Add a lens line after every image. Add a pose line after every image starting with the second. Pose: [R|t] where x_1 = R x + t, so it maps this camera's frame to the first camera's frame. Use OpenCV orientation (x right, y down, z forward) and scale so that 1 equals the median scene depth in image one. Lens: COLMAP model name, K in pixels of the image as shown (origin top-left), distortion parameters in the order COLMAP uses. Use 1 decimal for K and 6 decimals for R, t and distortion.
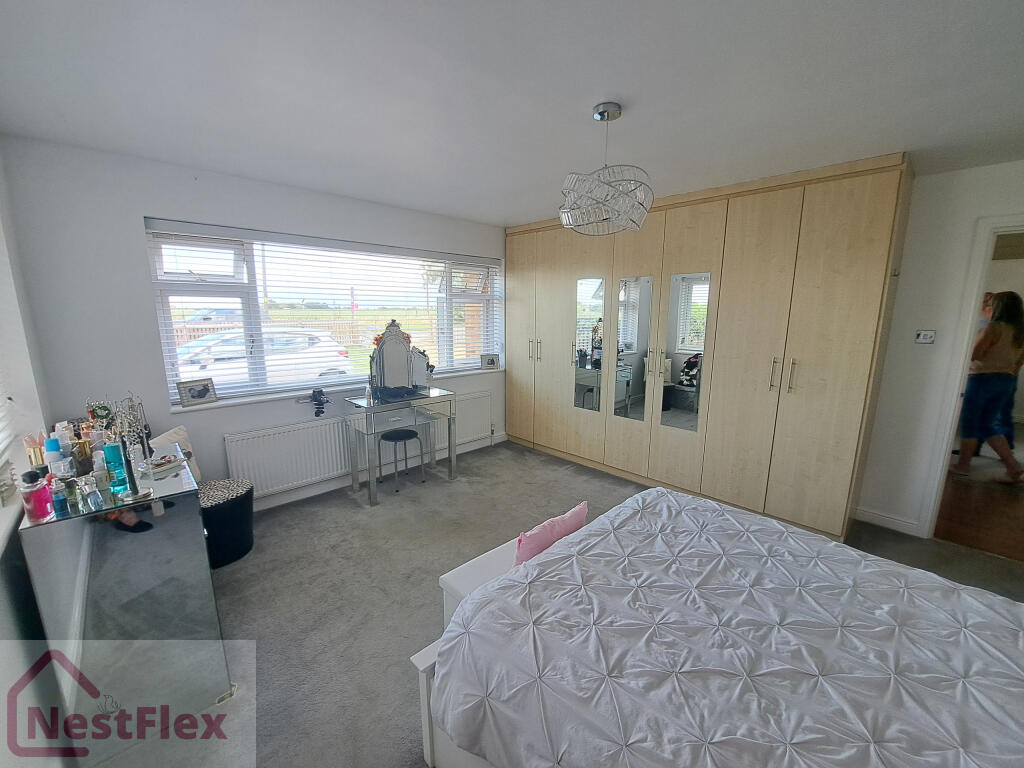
lens RADIAL K [[406.3, 0, 516.0], [0, 406.3, 388.9], [0, 0, 1]] dist [-0.016086, 0.000204]
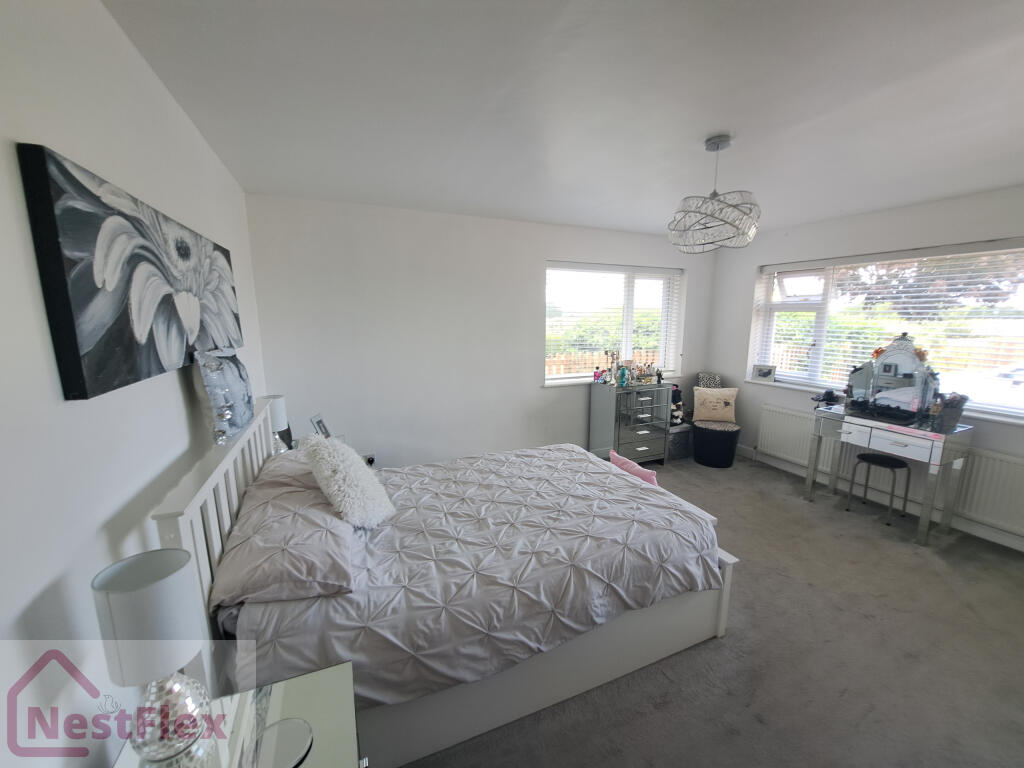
lens RADIAL K [[406.3, 0, 514.6], [0, 406.3, 386.8], [0, 0, 1]] dist [-0.016086, 0.000204]
pose [[-0.389698, 0.153896, -0.907993, 0.837438], [-0.157777, 0.960205, 0.230462, -0.123611], [0.907327, 0.233071, -0.349909, 0.561055]]
